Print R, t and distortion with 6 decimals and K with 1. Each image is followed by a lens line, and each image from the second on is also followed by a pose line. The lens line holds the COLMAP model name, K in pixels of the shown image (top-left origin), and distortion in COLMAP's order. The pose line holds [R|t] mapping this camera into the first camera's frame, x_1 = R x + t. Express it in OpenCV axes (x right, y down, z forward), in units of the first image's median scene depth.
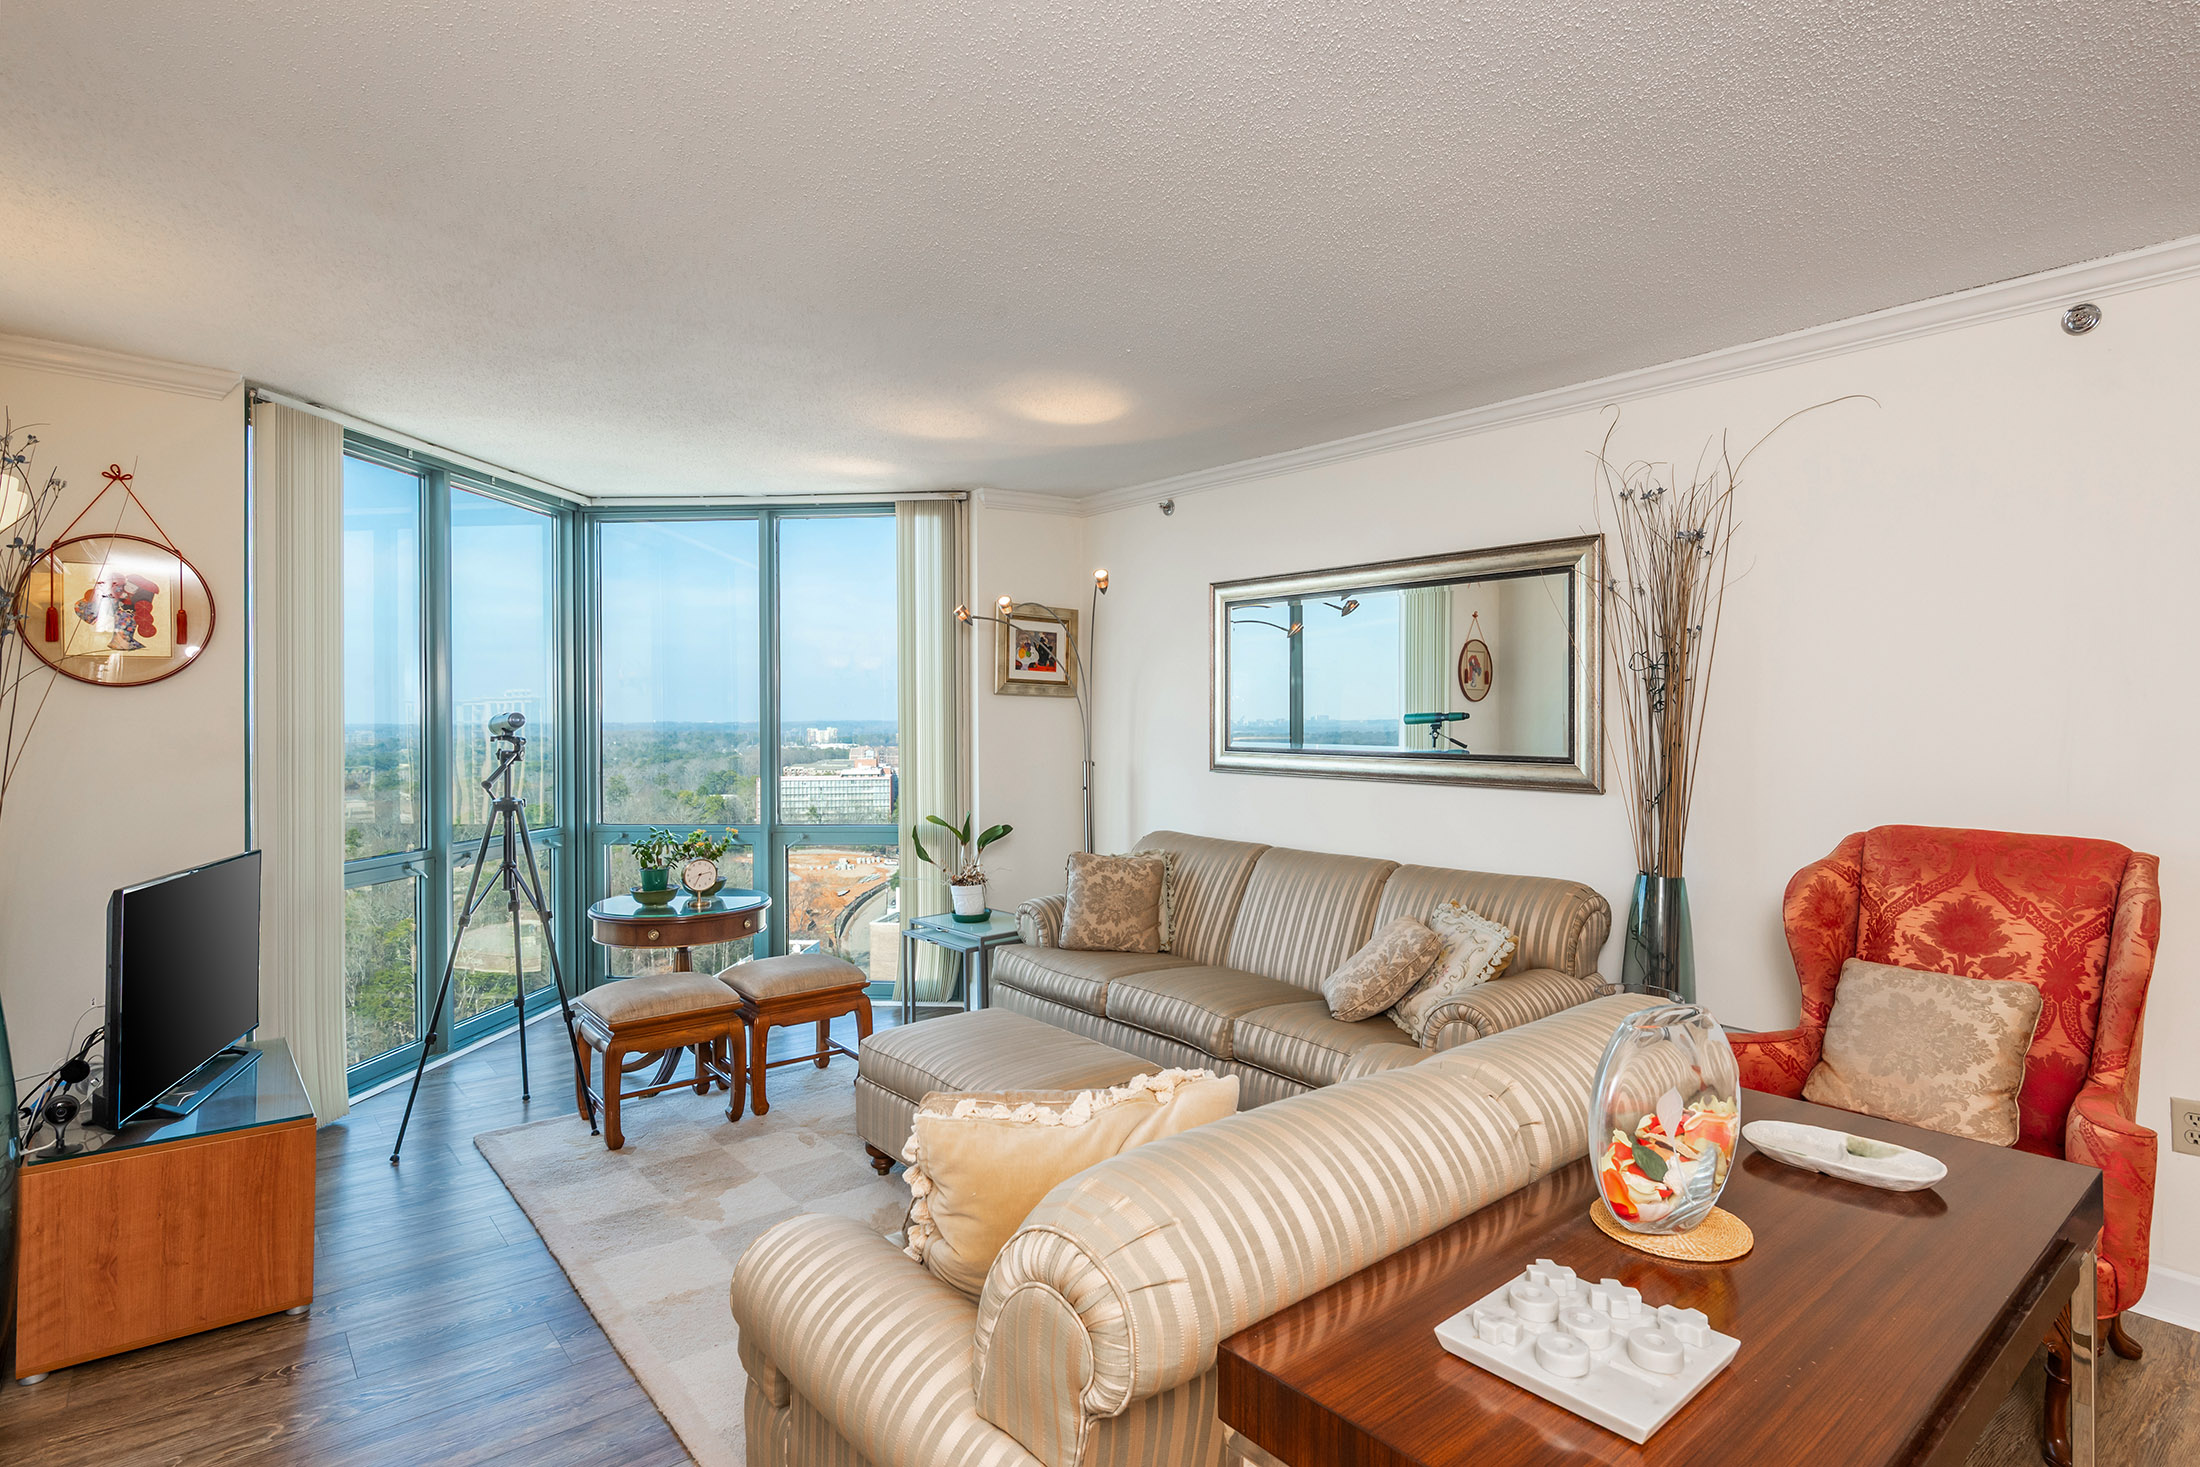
lens RADIAL K [[1093.3, 0, 1092.5], [0, 1093.3, 725.8], [0, 0, 1]] dist [0.002101, -0.004786]
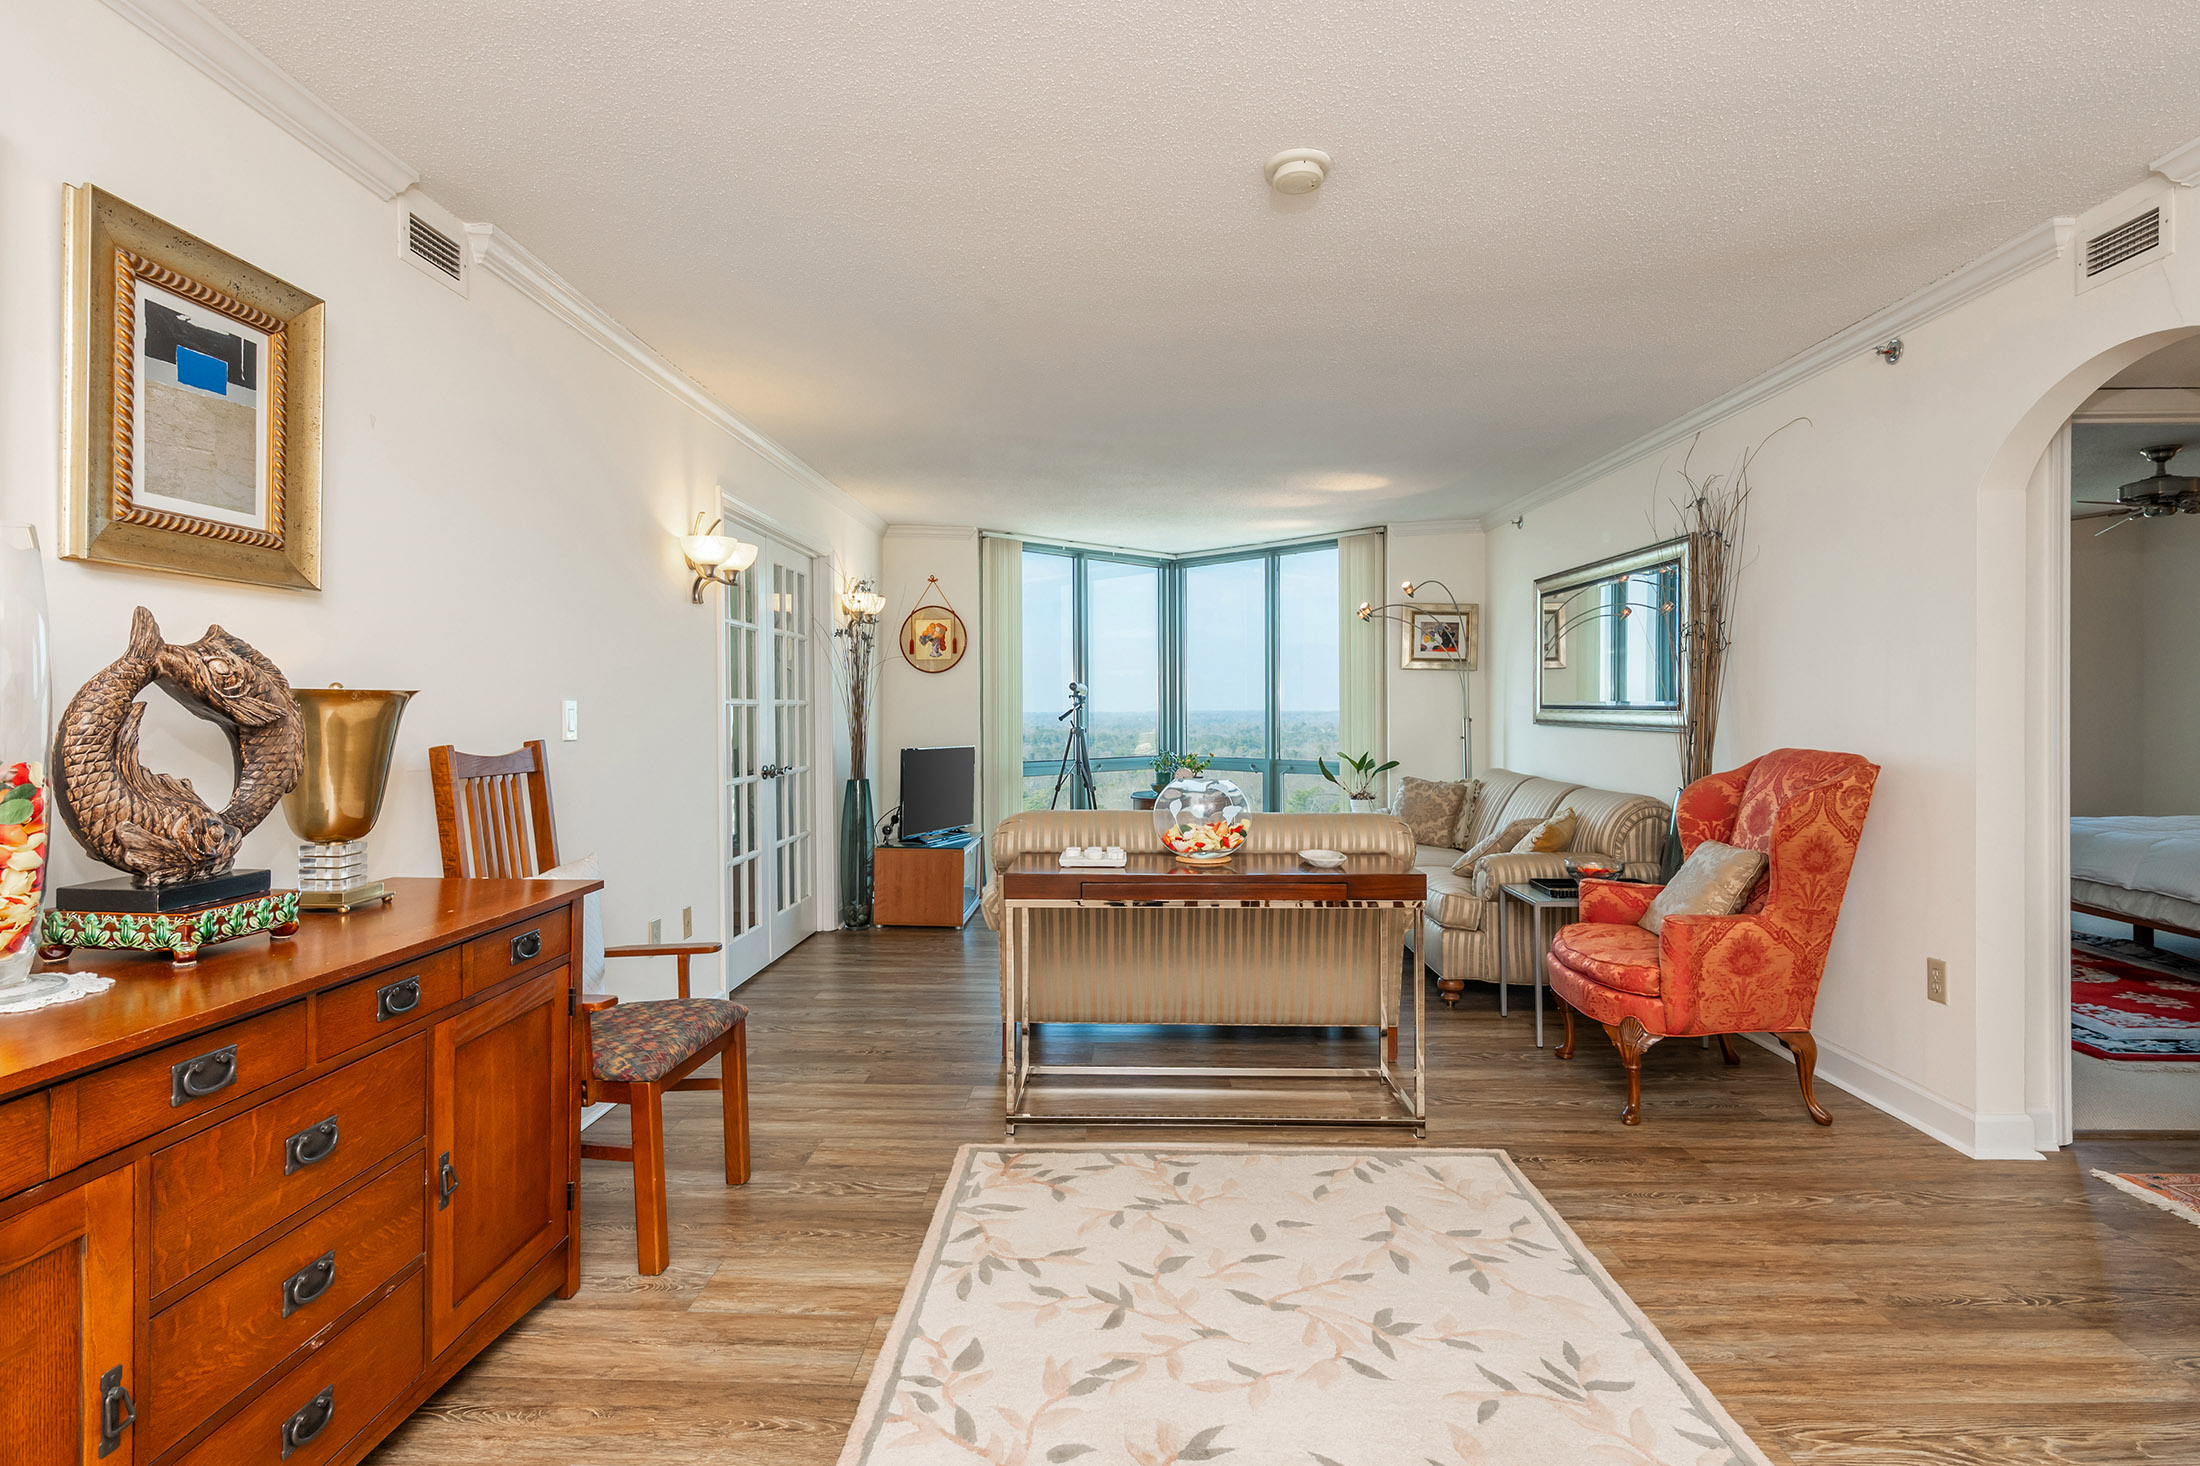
lens RADIAL K [[1059.3, 0, 1100.2], [0, 1059.3, 721.5], [0, 0, 1]] dist [0.005875, -0.005317]
pose [[0.755226, 0.009016, -0.655402, 0.692163], [-0.003960, 0.999950, 0.009193, 0.036443], [0.655452, -0.004348, 0.755224, -0.373054]]
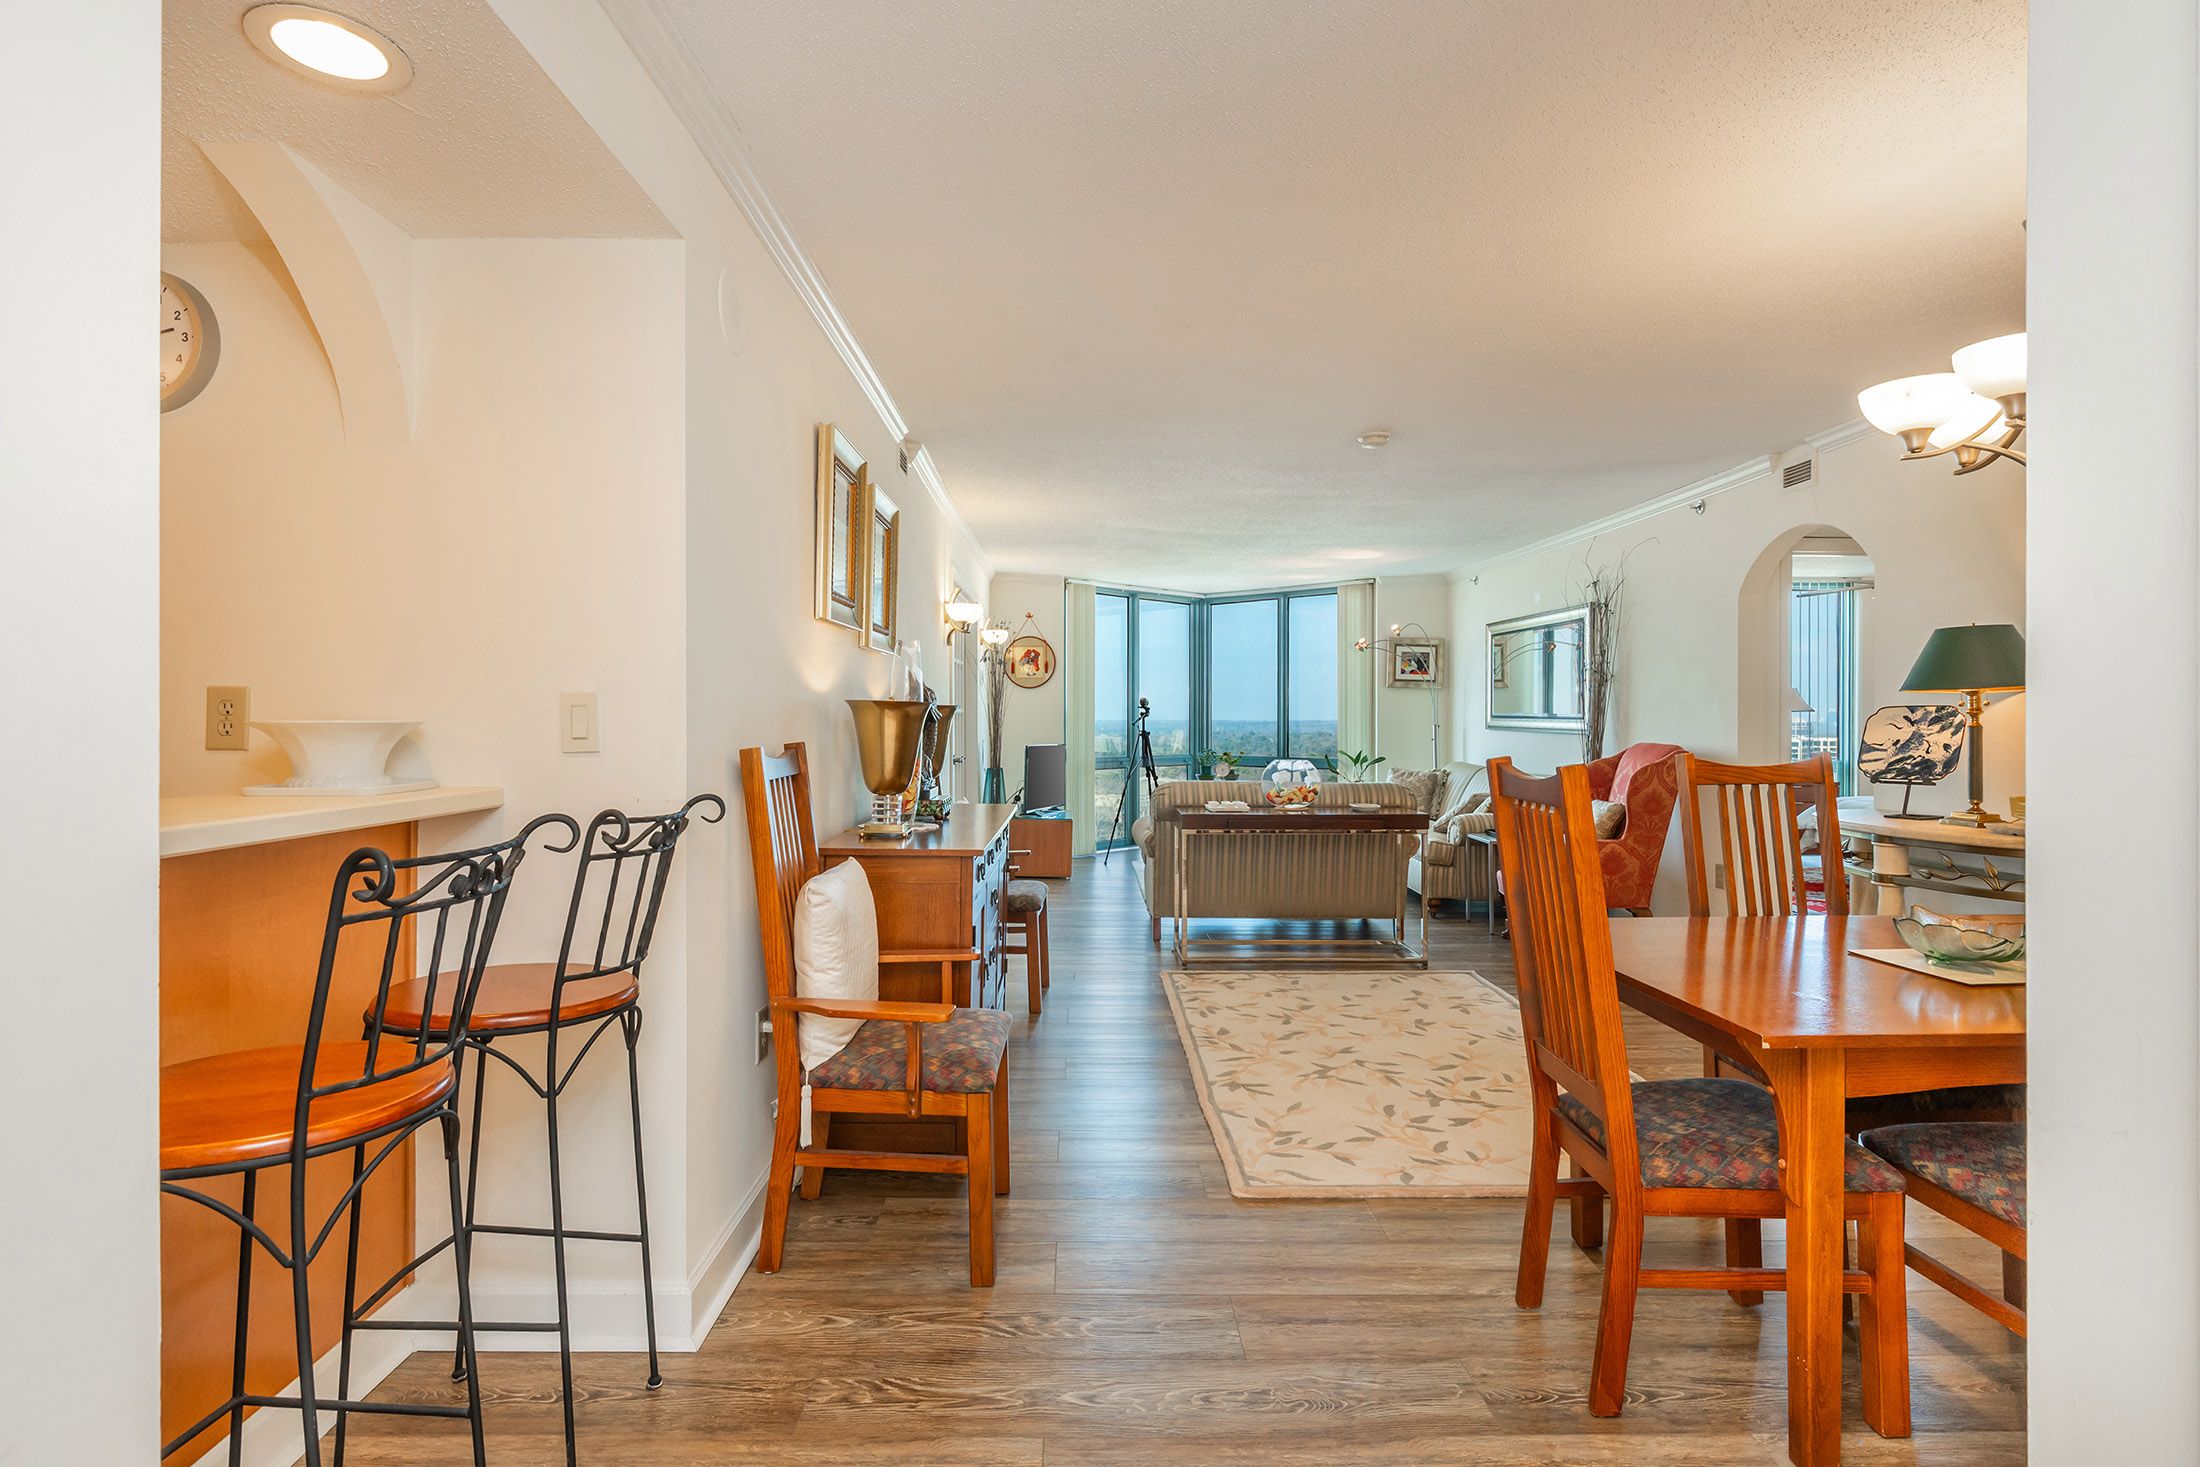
lens RADIAL K [[1093.3, 0, 1087.3], [0, 1093.3, 722.9], [0, 0, 1]] dist [0.002101, -0.004786]
pose [[0.784709, 0.007954, -0.619814, 0.891153], [-0.008989, 0.999959, 0.001451, 0.043211], [0.619800, 0.004433, 0.784748, -1.017675]]
